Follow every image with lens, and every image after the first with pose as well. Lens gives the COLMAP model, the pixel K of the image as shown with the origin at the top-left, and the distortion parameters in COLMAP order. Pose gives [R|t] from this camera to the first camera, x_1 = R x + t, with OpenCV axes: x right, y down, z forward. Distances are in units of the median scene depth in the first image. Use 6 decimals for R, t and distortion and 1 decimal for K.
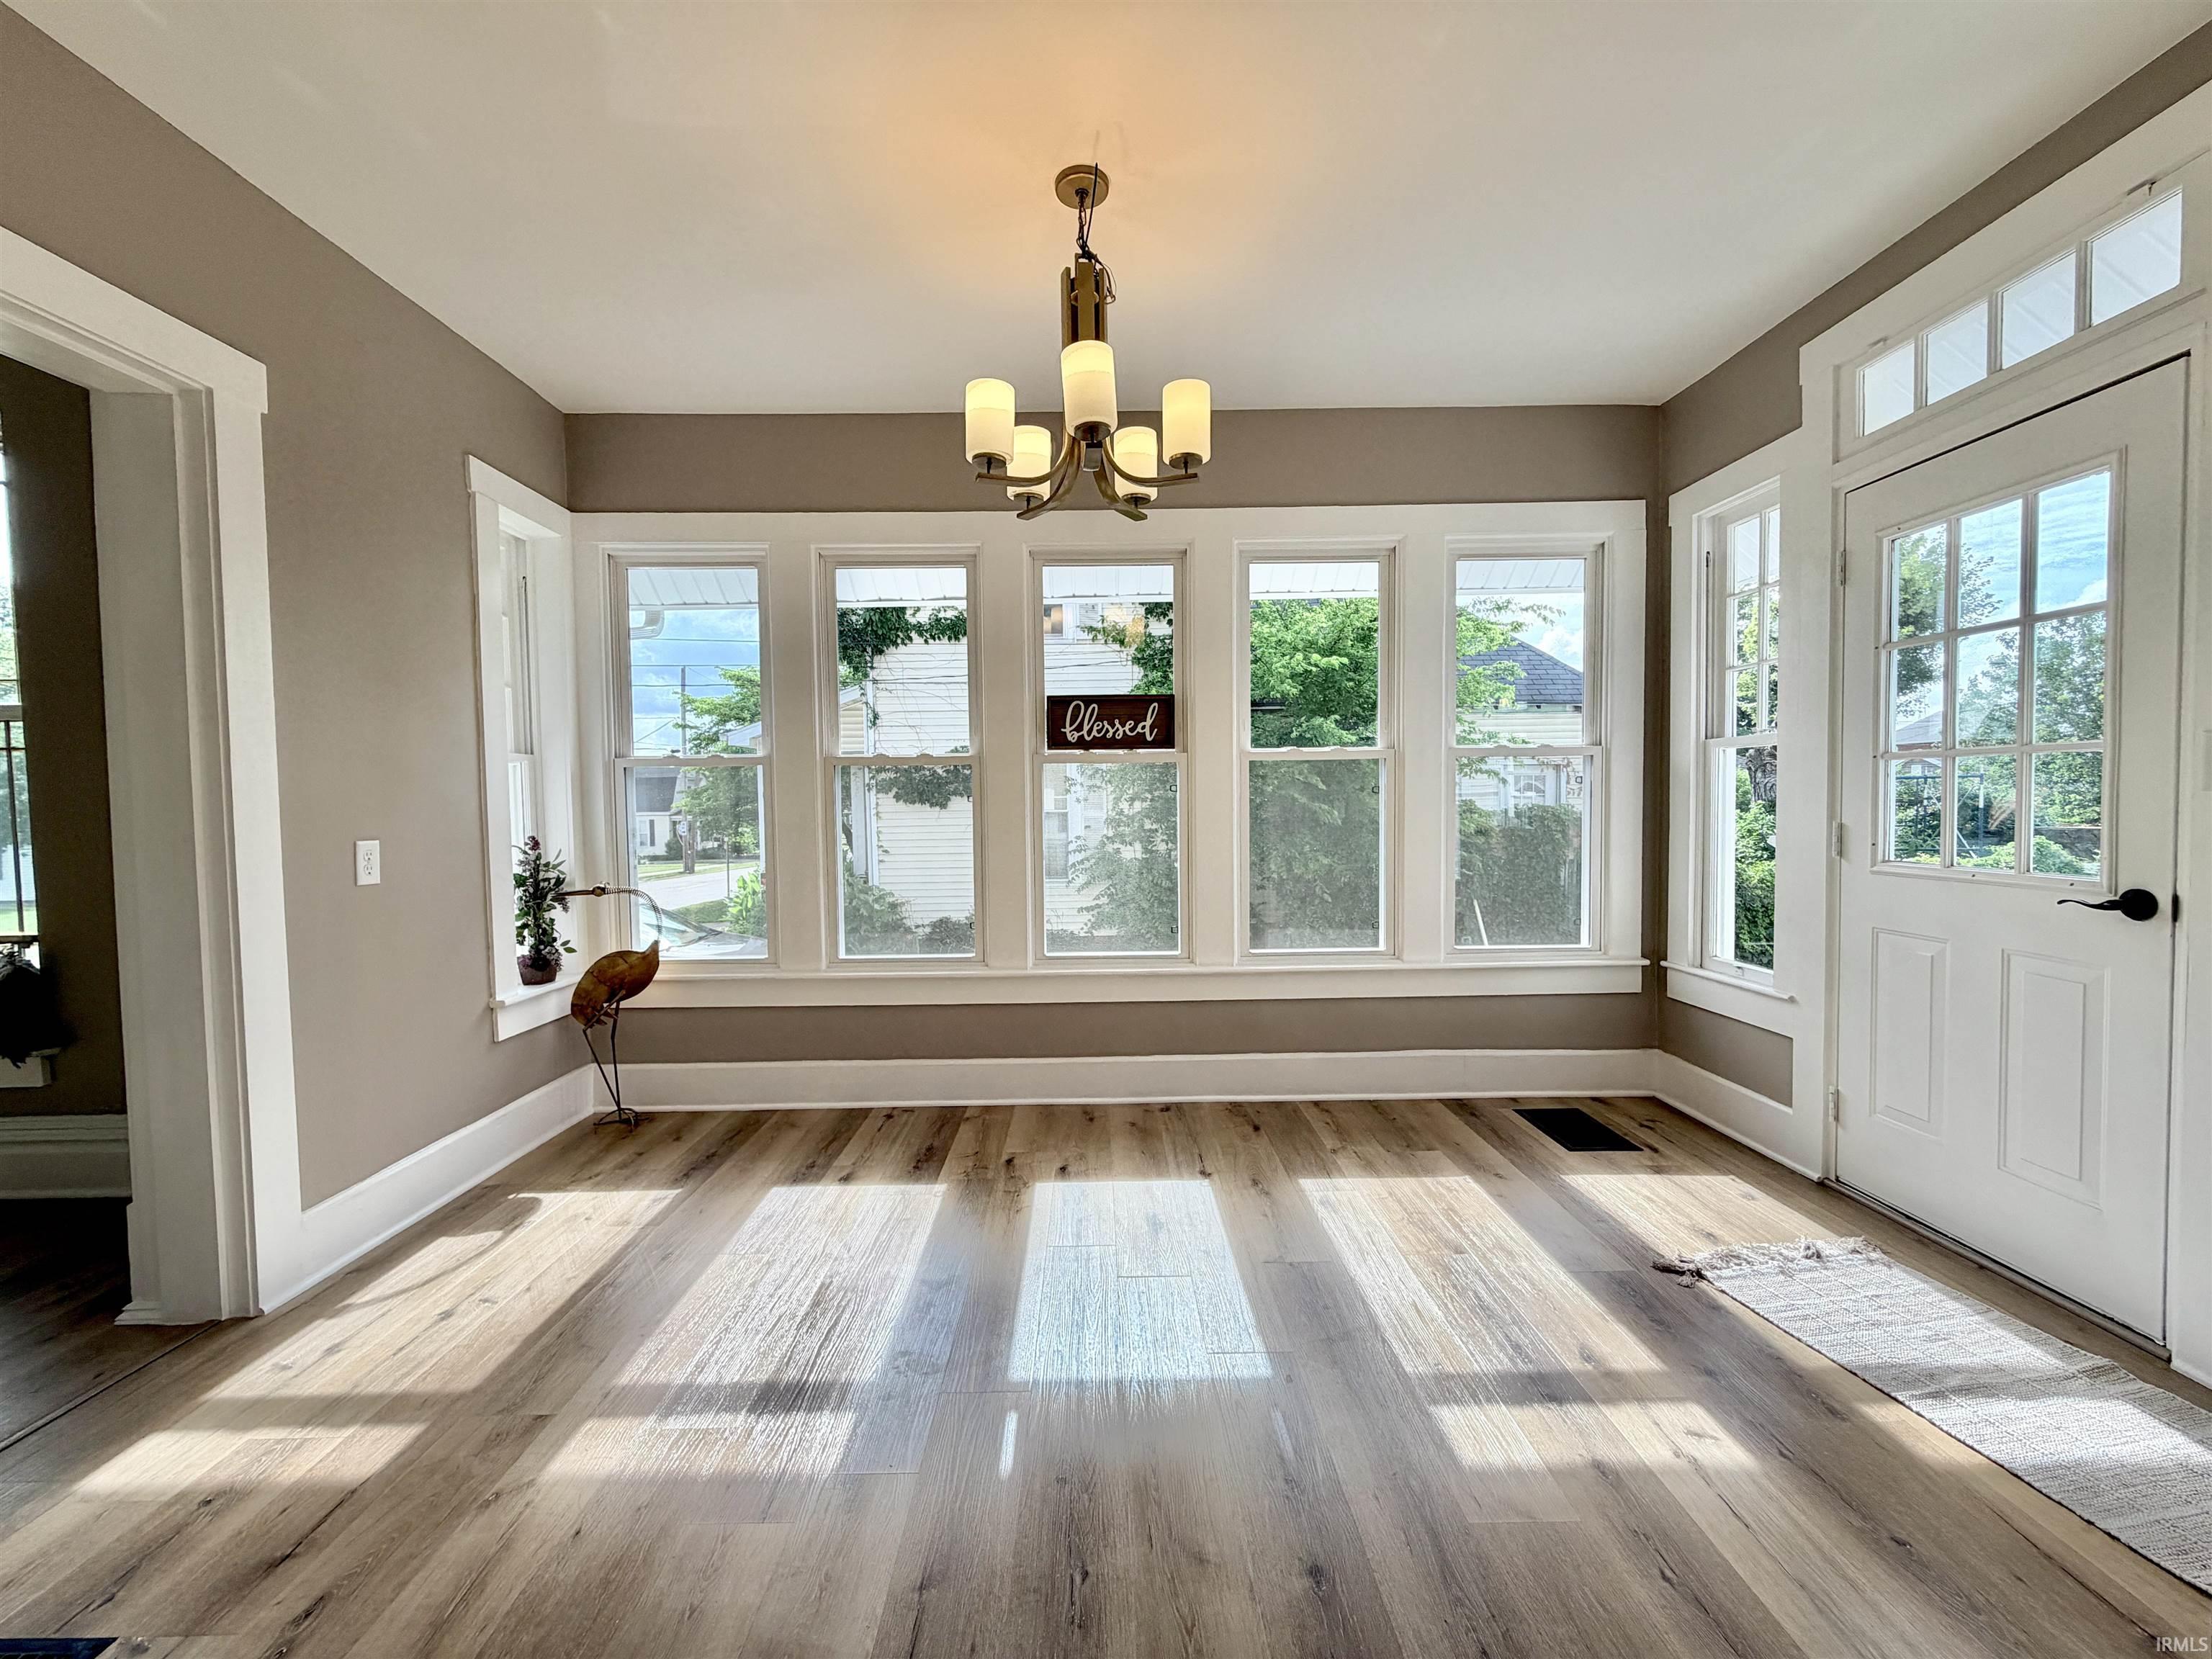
lens RADIAL K [[882.0, 0, 1101.7], [0, 882.0, 833.5], [0, 0, 1]] dist [0.002380, 0.000164]
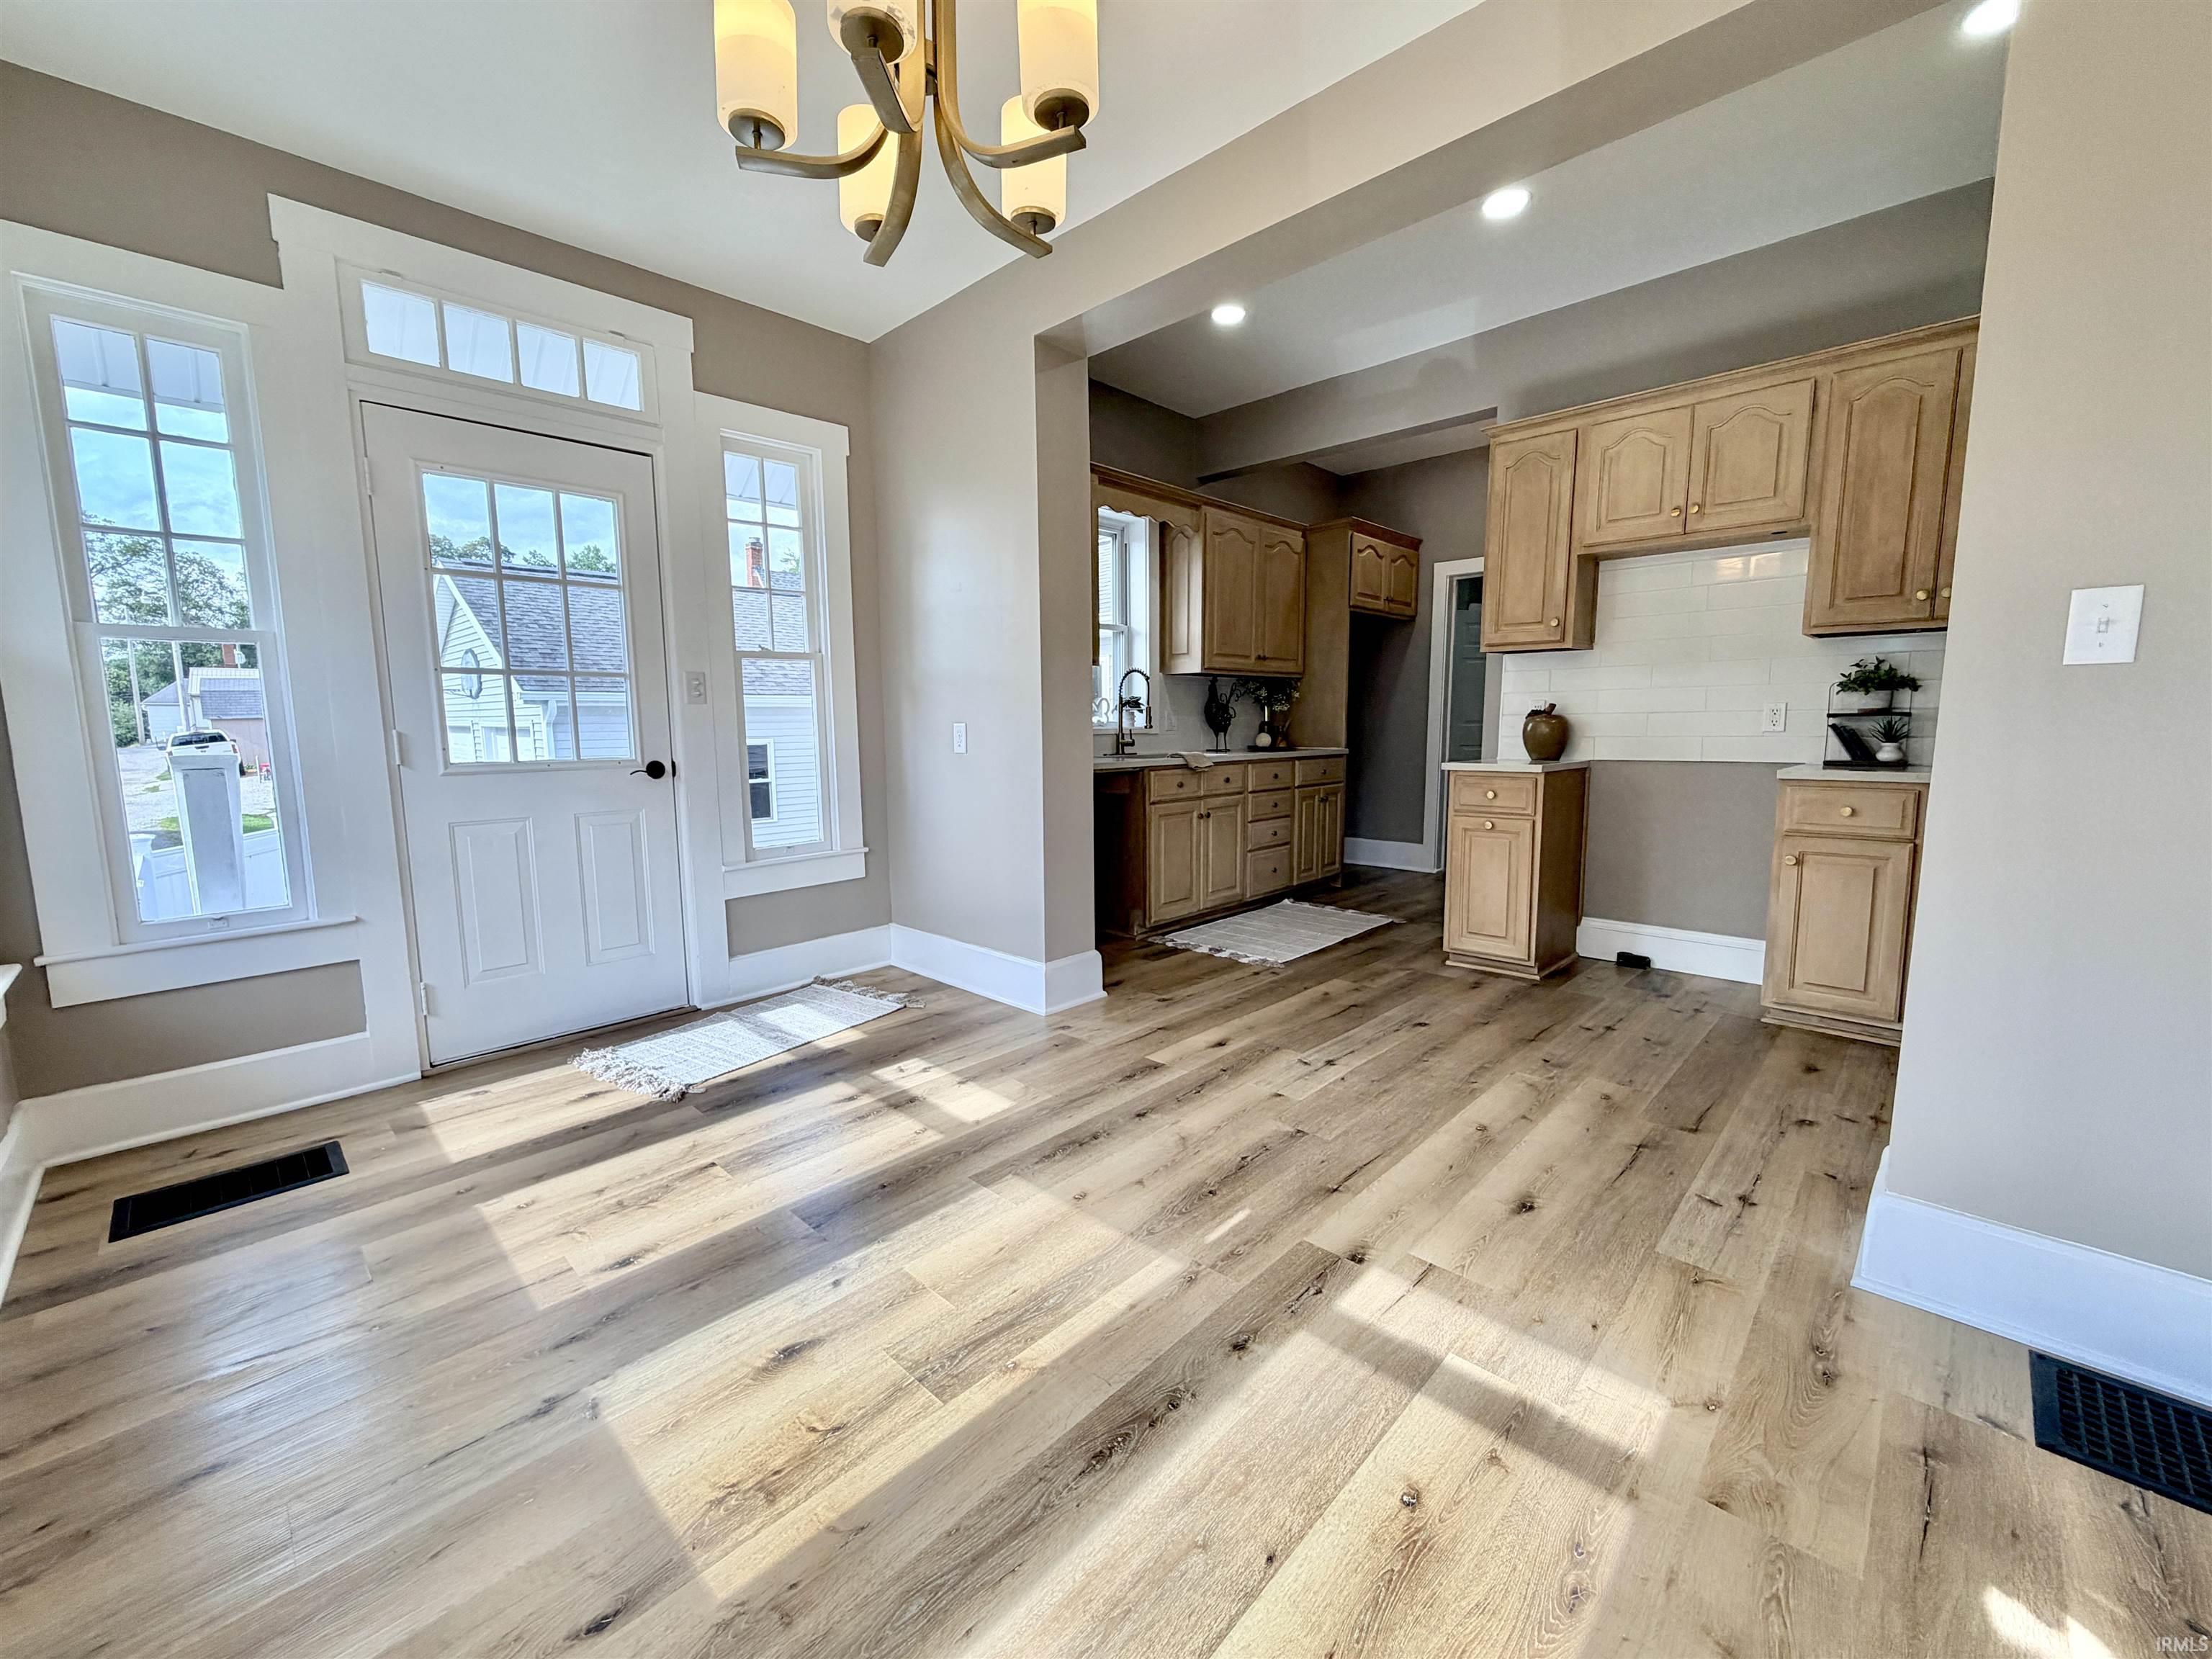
lens RADIAL K [[882.0, 0, 1106.6], [0, 882.0, 826.8], [0, 0, 1]] dist [0.002380, 0.000164]
pose [[-0.712200, -0.067757, 0.698699, -0.553412], [0.045224, 0.988834, 0.141991, -0.012429], [-0.700518, 0.132724, -0.701184, 1.316036]]
